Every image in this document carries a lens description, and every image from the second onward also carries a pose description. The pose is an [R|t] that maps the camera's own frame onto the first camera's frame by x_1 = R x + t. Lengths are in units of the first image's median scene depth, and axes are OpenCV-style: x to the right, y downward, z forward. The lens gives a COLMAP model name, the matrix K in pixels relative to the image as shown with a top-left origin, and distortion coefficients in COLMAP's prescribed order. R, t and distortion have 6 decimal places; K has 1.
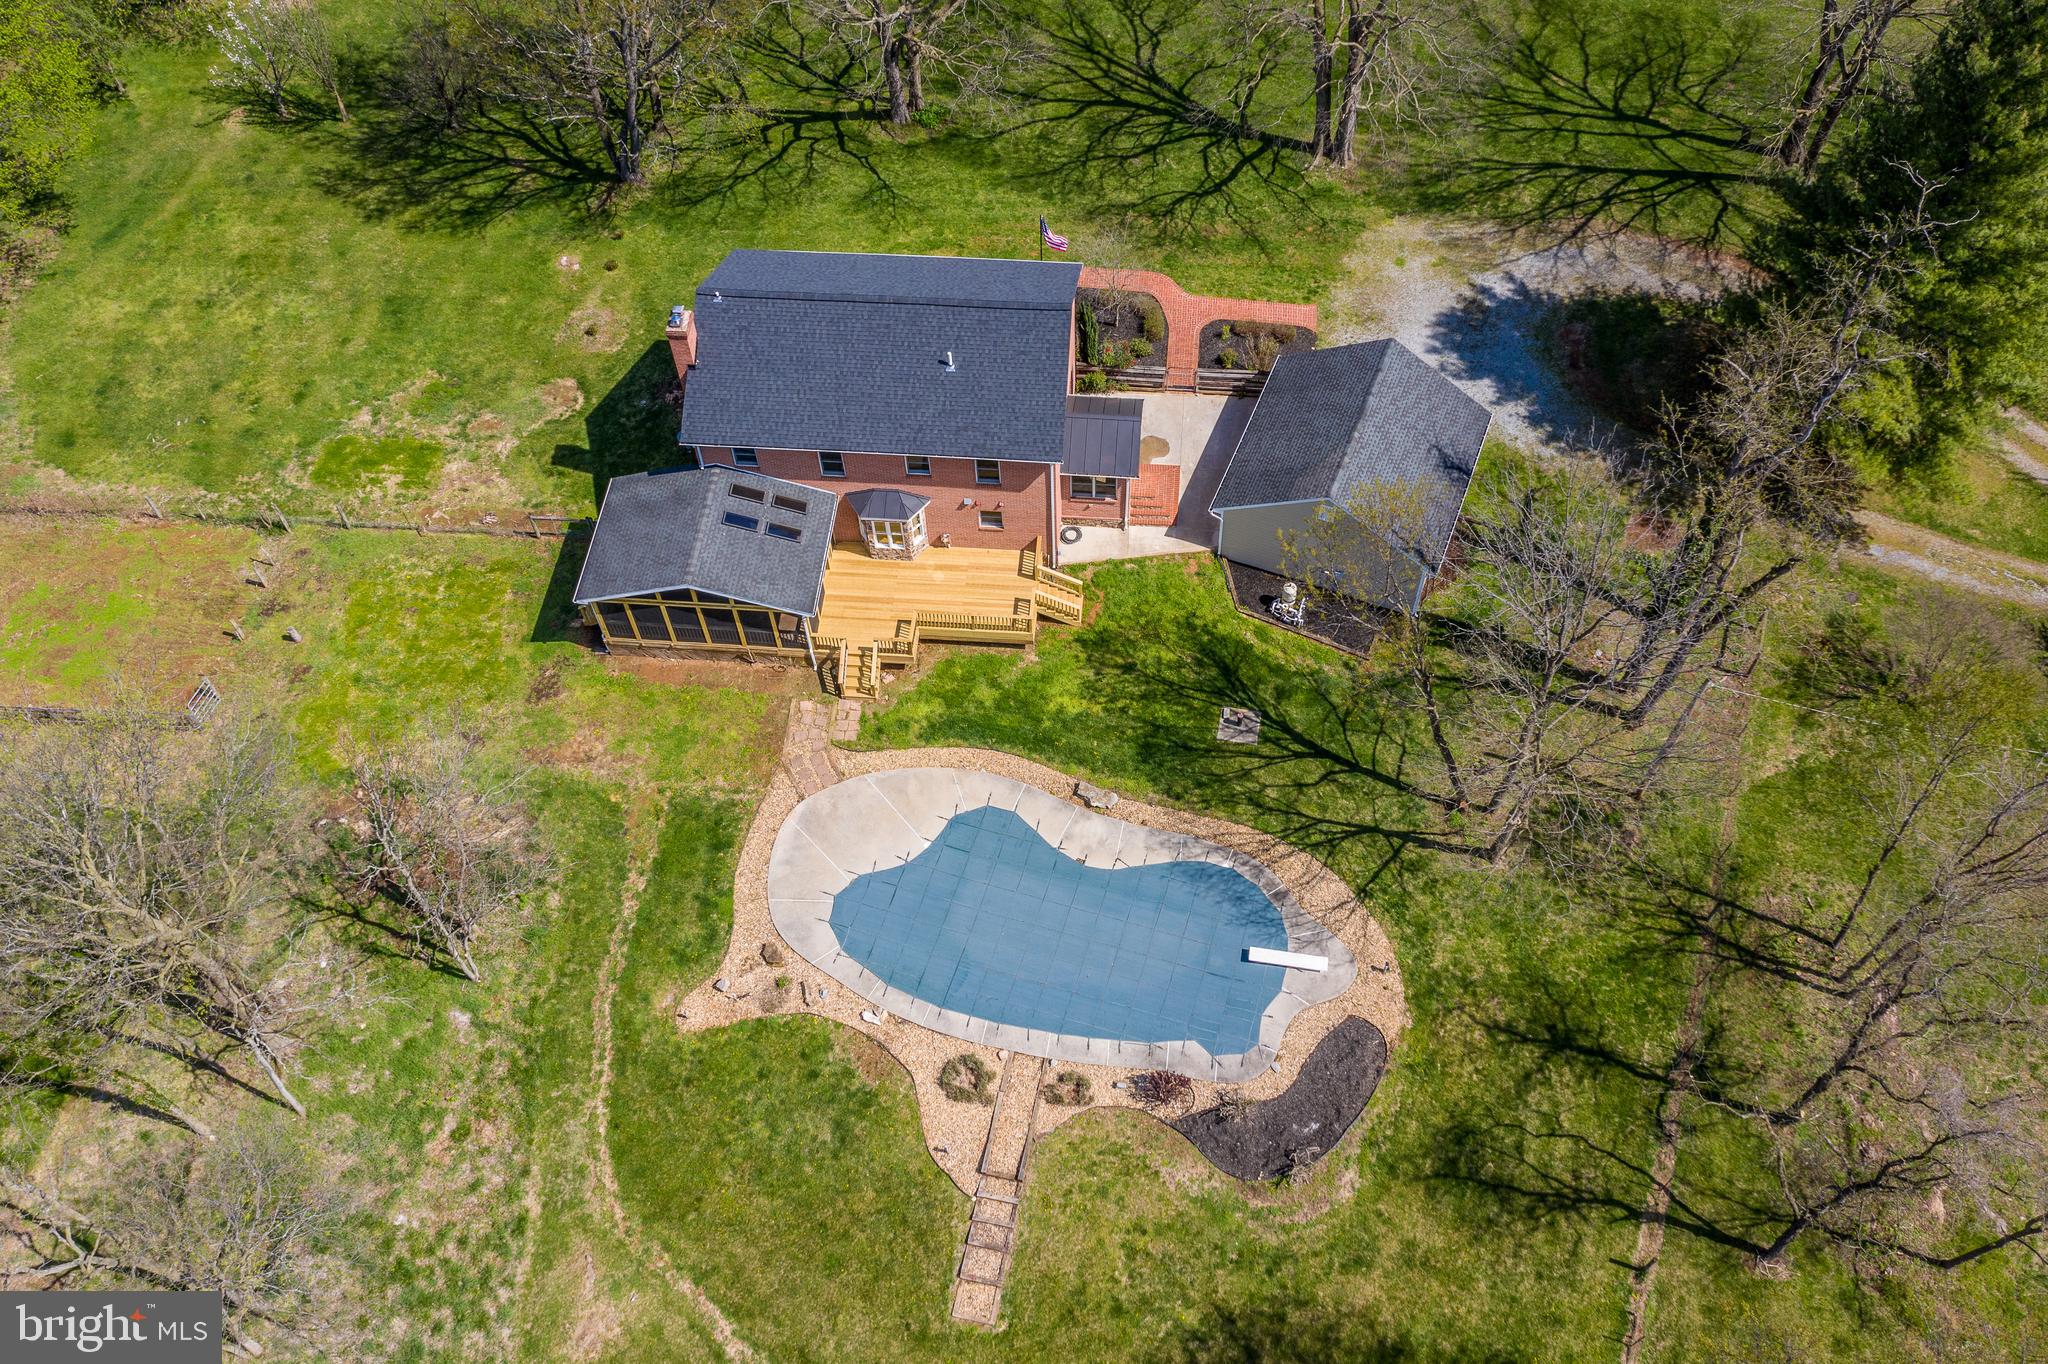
lens RADIAL K [[1719.3, 0, 1079.0], [0, 1719.3, 676.5], [0, 0, 1]] dist [-0.012897, 0.000874]
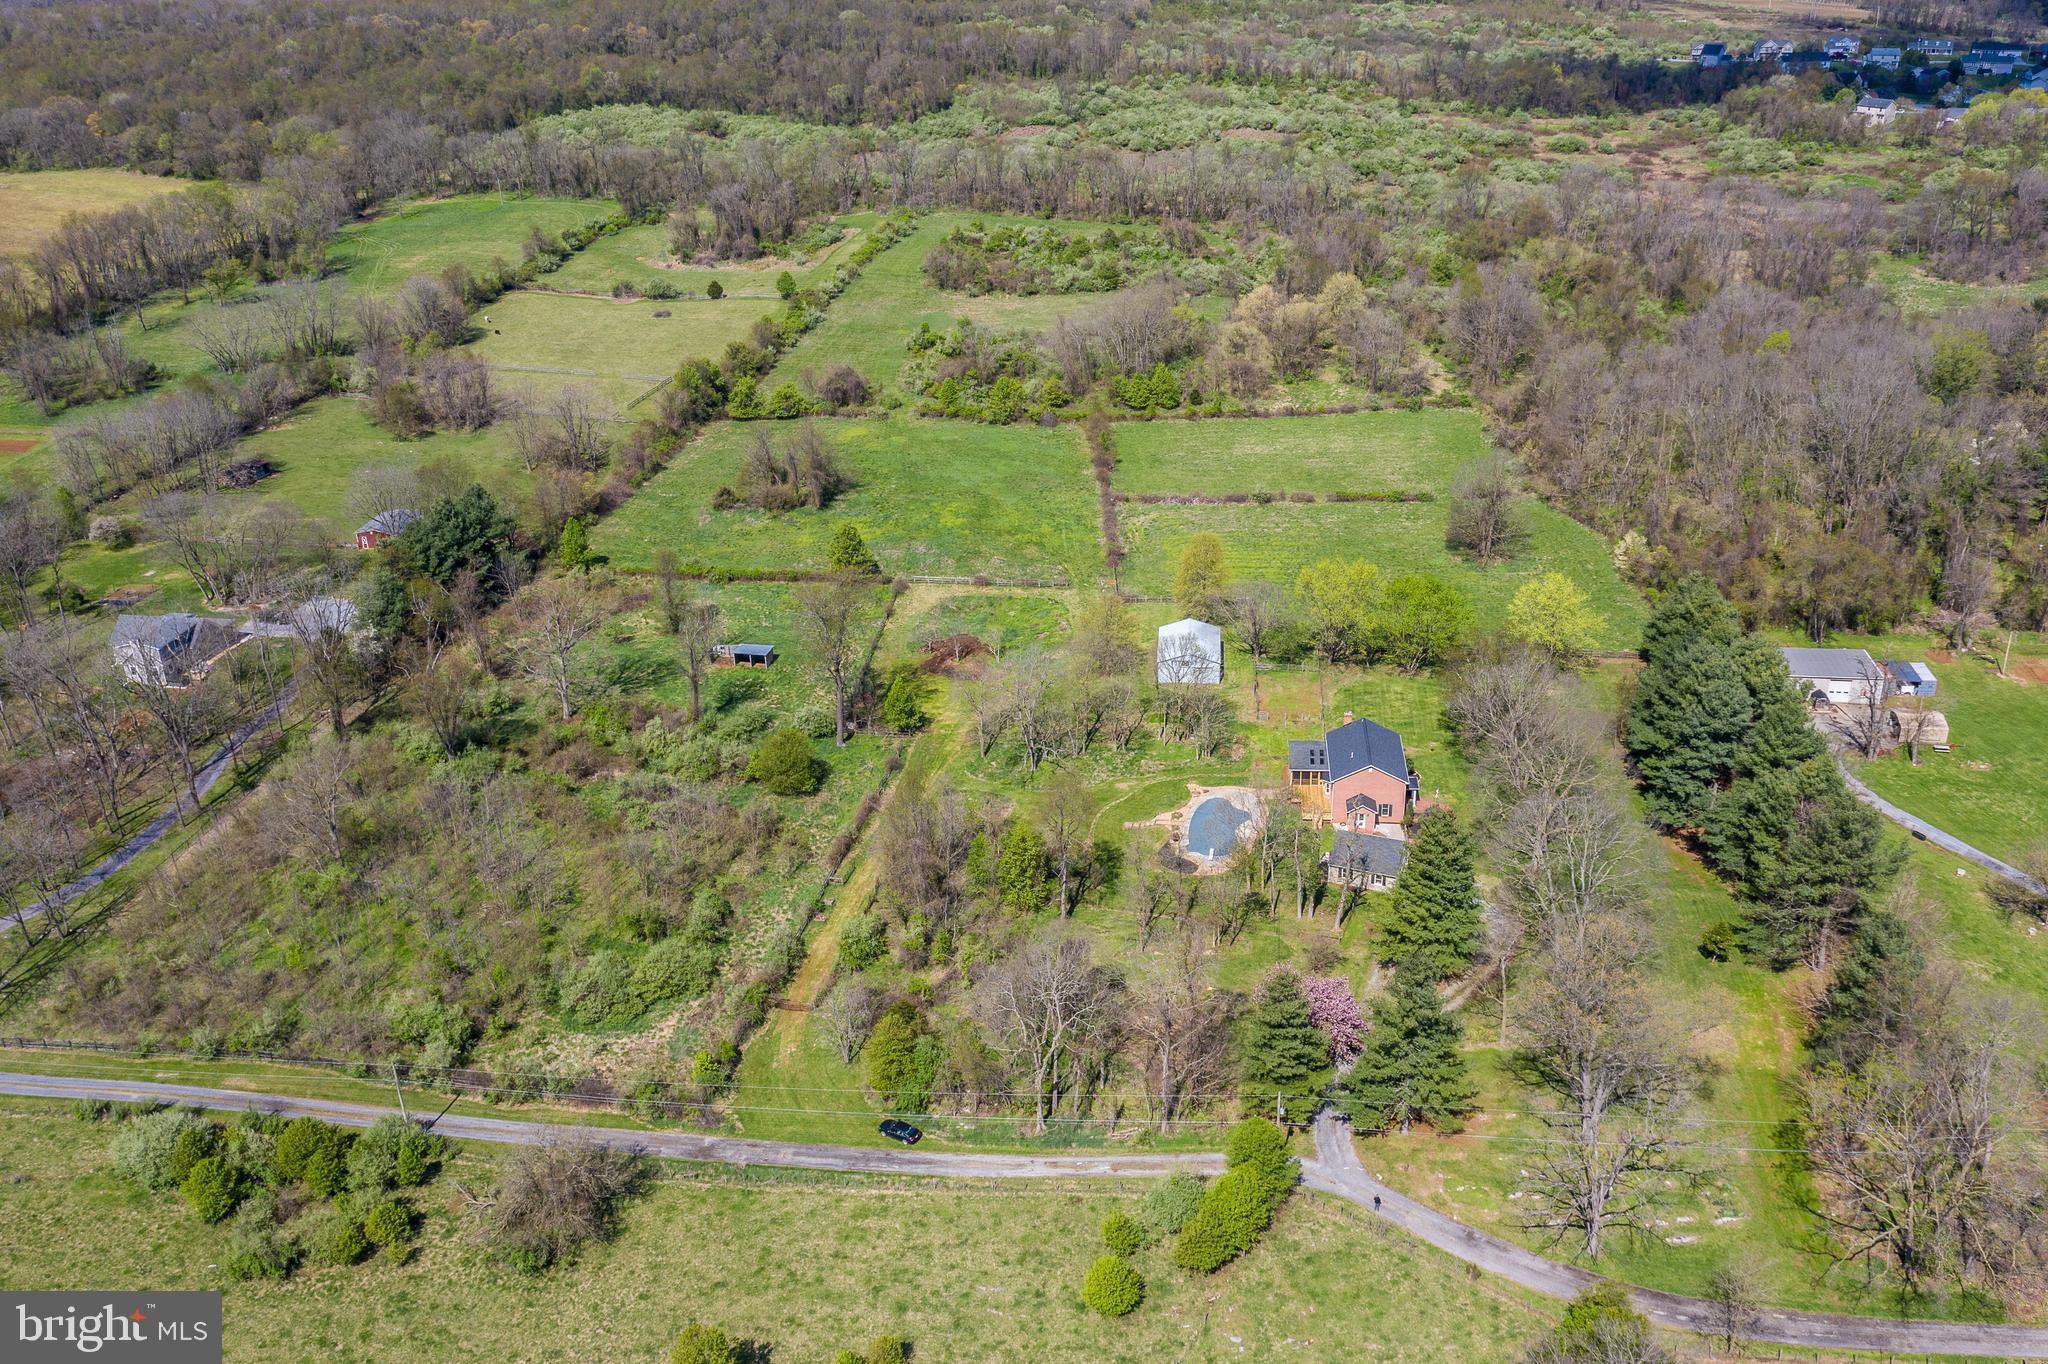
lens RADIAL K [[1719.3, 0, 1079.0], [0, 1719.3, 676.5], [0, 0, 1]] dist [-0.012897, 0.000874]
pose [[0.004120, 0.448417, -0.893815, 3.348082], [-0.810470, 0.525072, 0.259687, -0.799627], [0.585765, 0.723340, 0.365593, -0.886164]]
